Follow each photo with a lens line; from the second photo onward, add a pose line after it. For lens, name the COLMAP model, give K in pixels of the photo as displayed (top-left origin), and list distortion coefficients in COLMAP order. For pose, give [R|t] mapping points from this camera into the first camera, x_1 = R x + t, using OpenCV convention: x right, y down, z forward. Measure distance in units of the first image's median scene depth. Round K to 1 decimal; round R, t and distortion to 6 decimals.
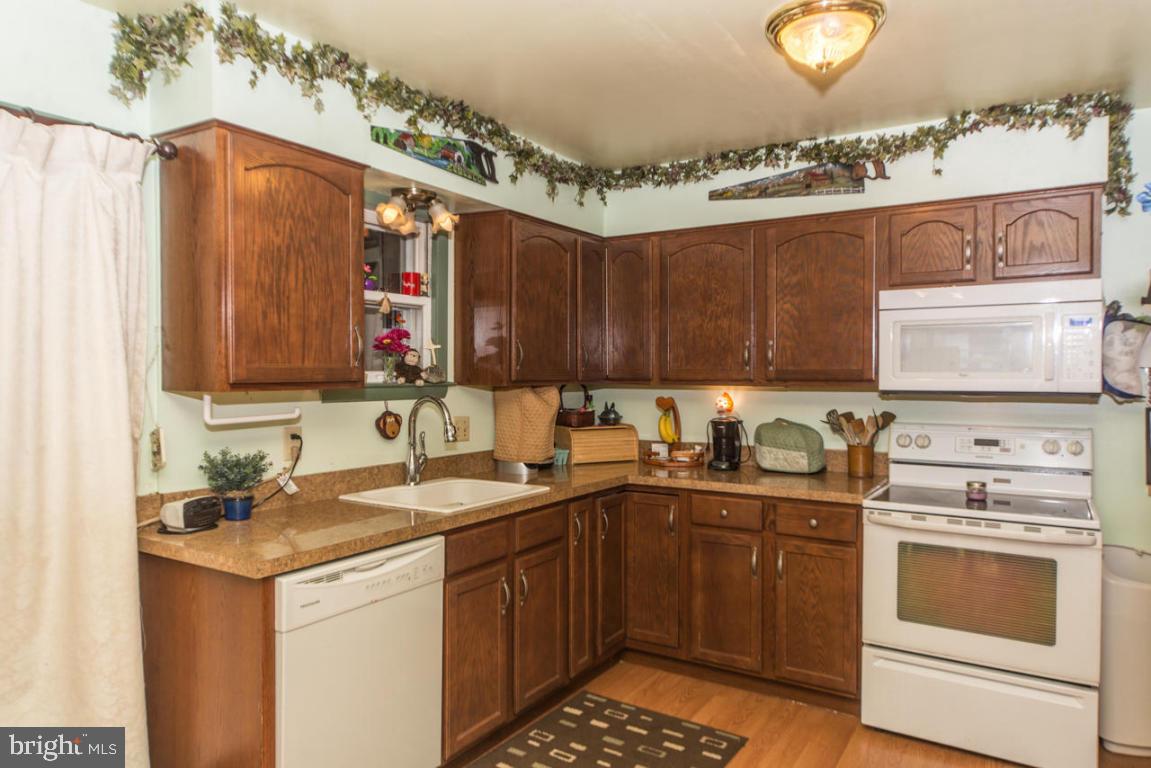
lens RADIAL K [[753.7, 0, 572.0], [0, 753.7, 381.7], [0, 0, 1]] dist [0.004206, 0.001193]
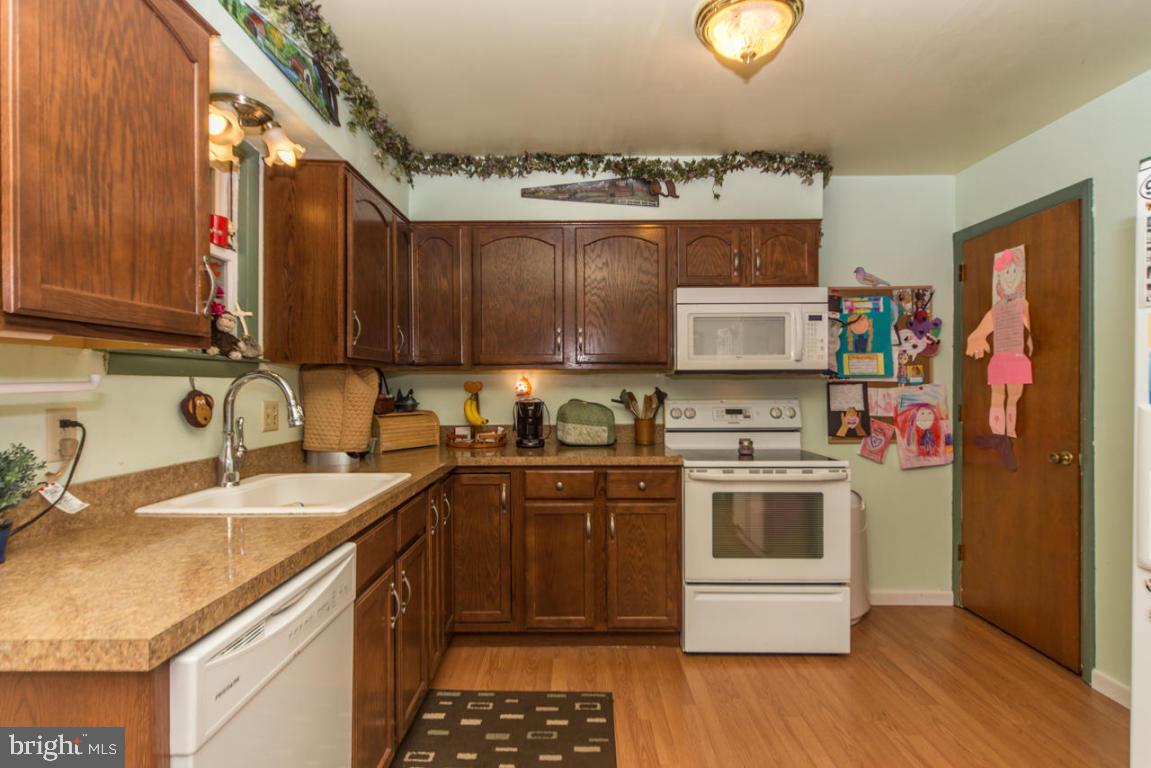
lens RADIAL K [[584.2, 0, 574.5], [0, 584.2, 384.2], [0, 0, 1]] dist [0.002676, -0.000887]
pose [[0.845541, -0.002946, 0.533903, -0.228421], [0.010772, 0.999875, -0.011543, 0.042339], [-0.533802, 0.015512, 0.845467, 0.295582]]
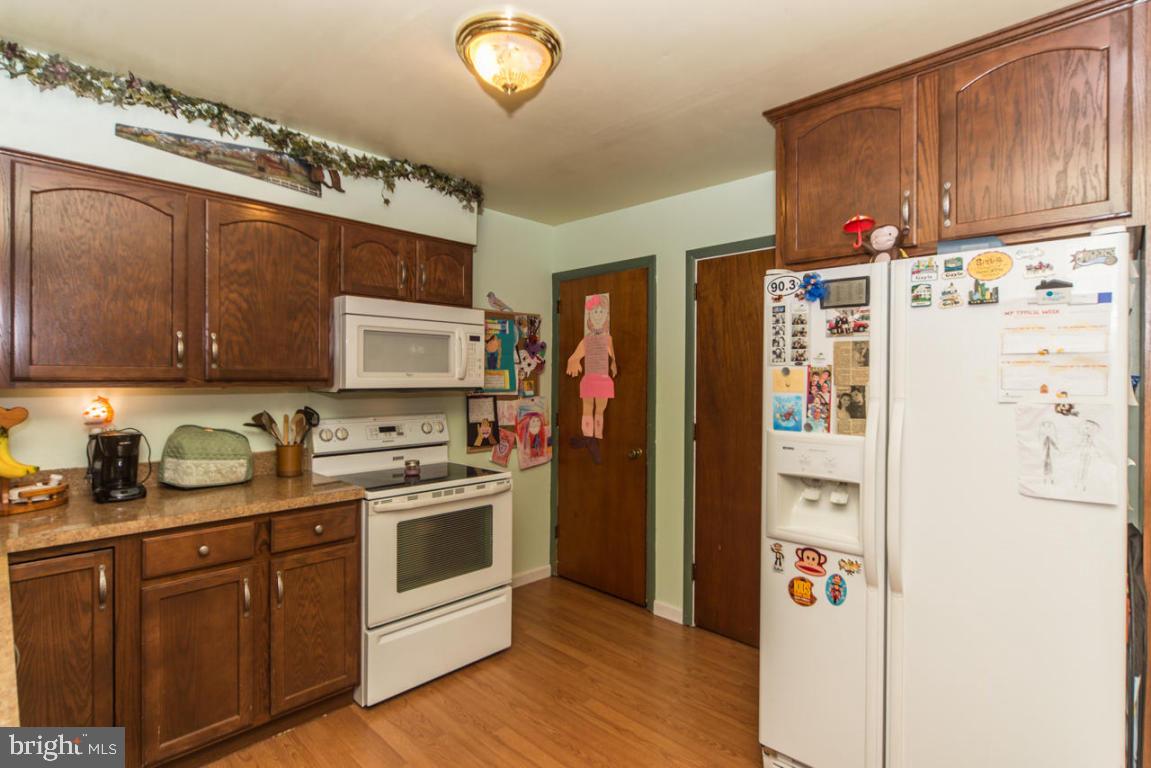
lens RADIAL K [[565.2, 0, 577.5], [0, 565.2, 377.6], [0, 0, 1]] dist [0.000436, -0.000651]
pose [[0.197423, 0.000613, 0.980318, -0.305943], [0.007594, 0.999969, -0.002155, -0.000342], [-0.980289, 0.007870, 0.197412, 0.517462]]
